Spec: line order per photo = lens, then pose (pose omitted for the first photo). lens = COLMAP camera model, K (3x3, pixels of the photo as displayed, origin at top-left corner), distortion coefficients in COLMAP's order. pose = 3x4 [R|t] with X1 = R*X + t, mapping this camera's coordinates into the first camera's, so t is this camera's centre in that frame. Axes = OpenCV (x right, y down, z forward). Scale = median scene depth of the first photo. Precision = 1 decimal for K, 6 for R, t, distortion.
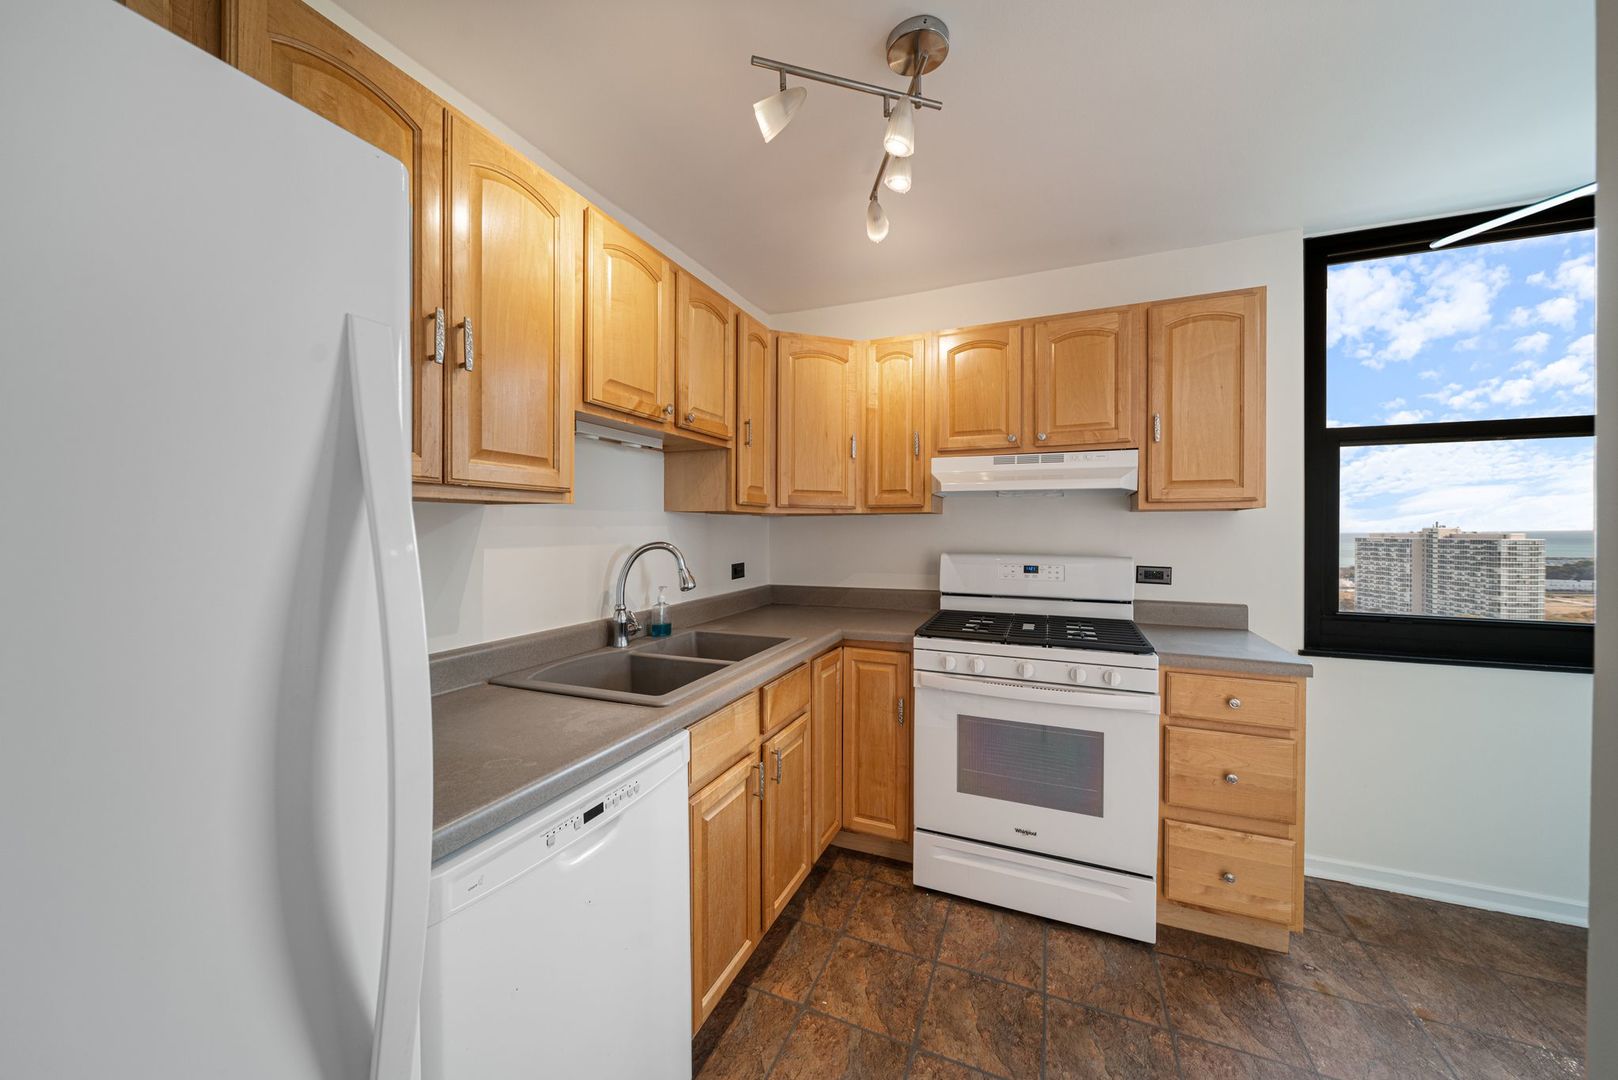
lens RADIAL K [[587.1, 0, 810.4], [0, 587.1, 523.4], [0, 0, 1]] dist [-0.000744, -0.000143]
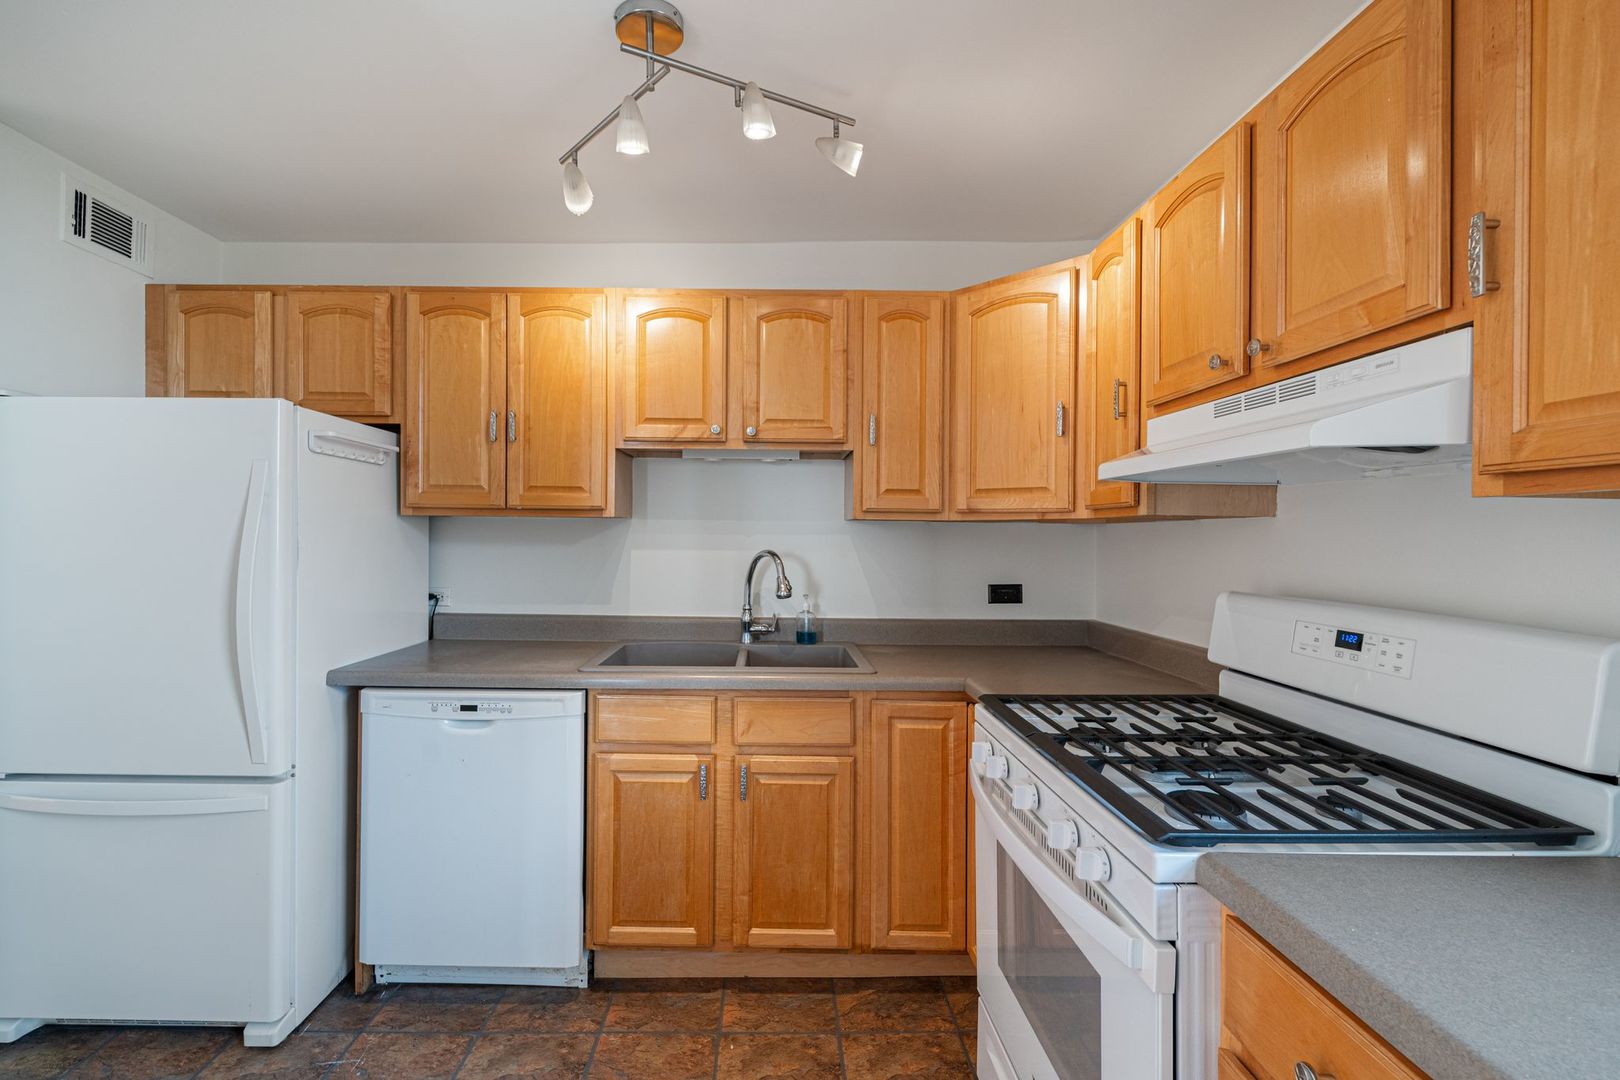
lens RADIAL K [[661.2, 0, 743.6], [0, 661.2, 526.4], [0, 0, 1]] dist [0.000307, -0.000096]
pose [[0.398070, -0.004979, -0.917342, 0.815561], [-0.004847, 0.999960, -0.007531, -0.001338], [0.917342, 0.007444, 0.398030, 0.484288]]
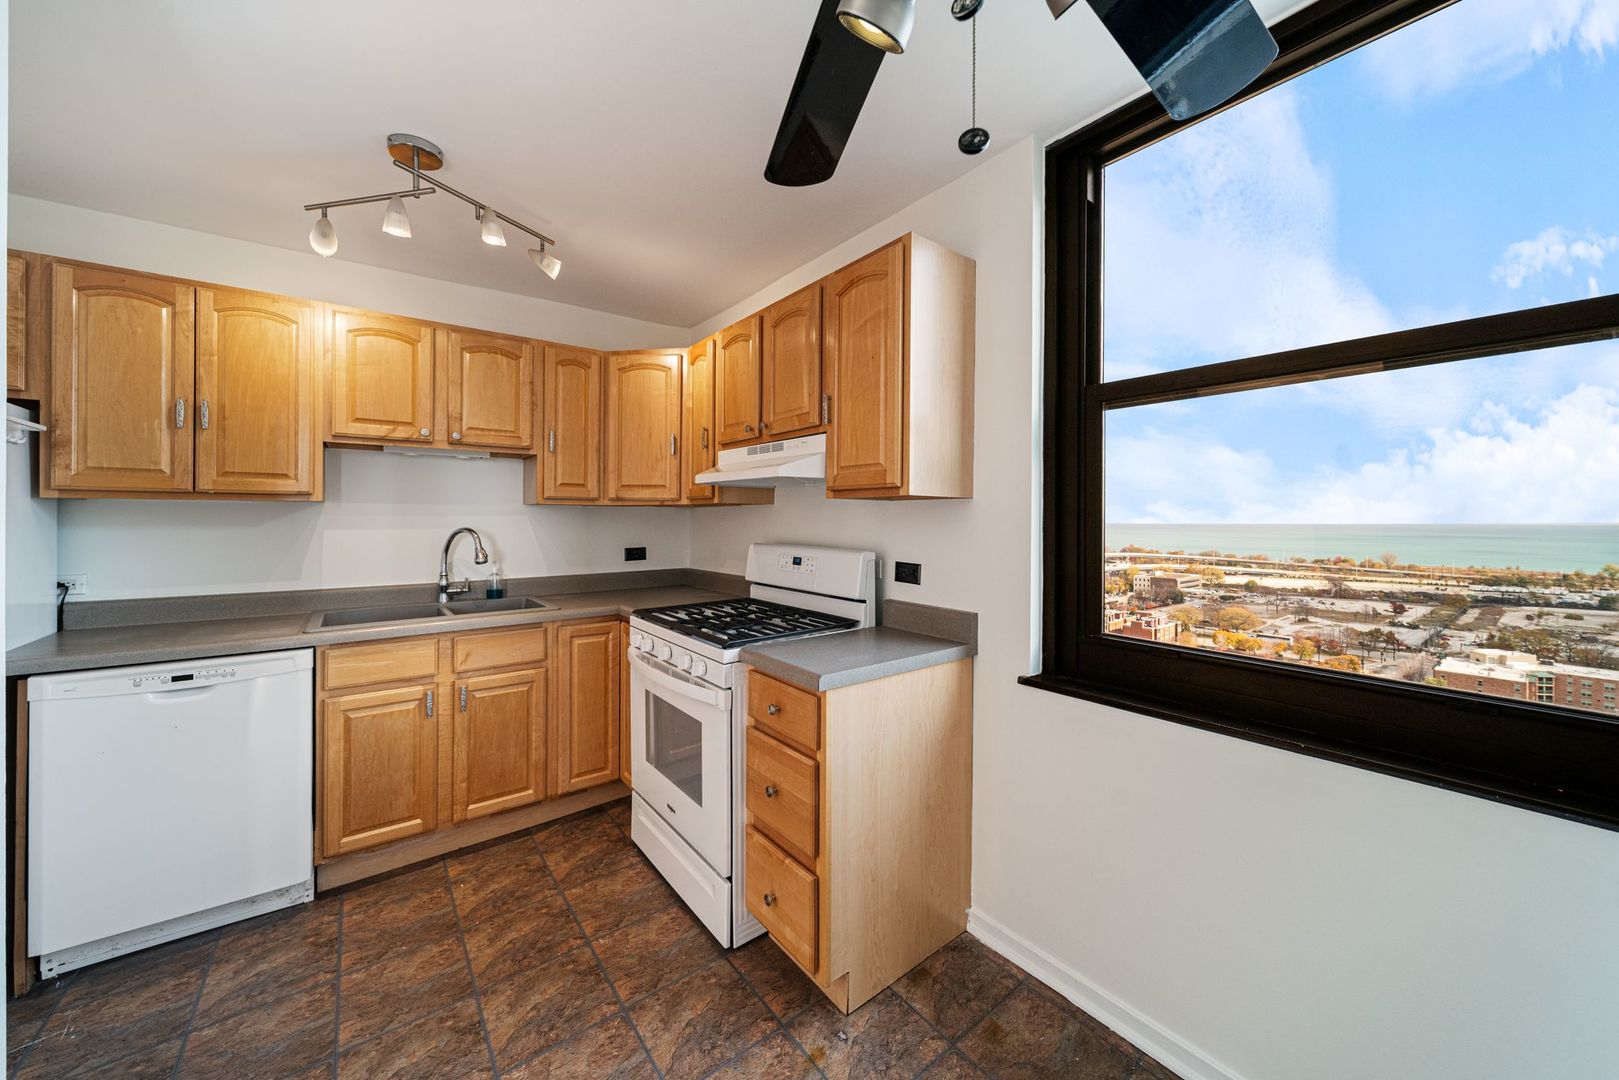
lens RADIAL K [[580.7, 0, 767.0], [0, 580.7, 507.8], [0, 0, 1]] dist [0.000579, -0.000001]
pose [[0.868218, -0.005222, -0.496156, 1.014681], [0.000443, 0.999952, -0.009748, -0.000271], [0.496183, 0.008244, 0.868179, 0.177756]]
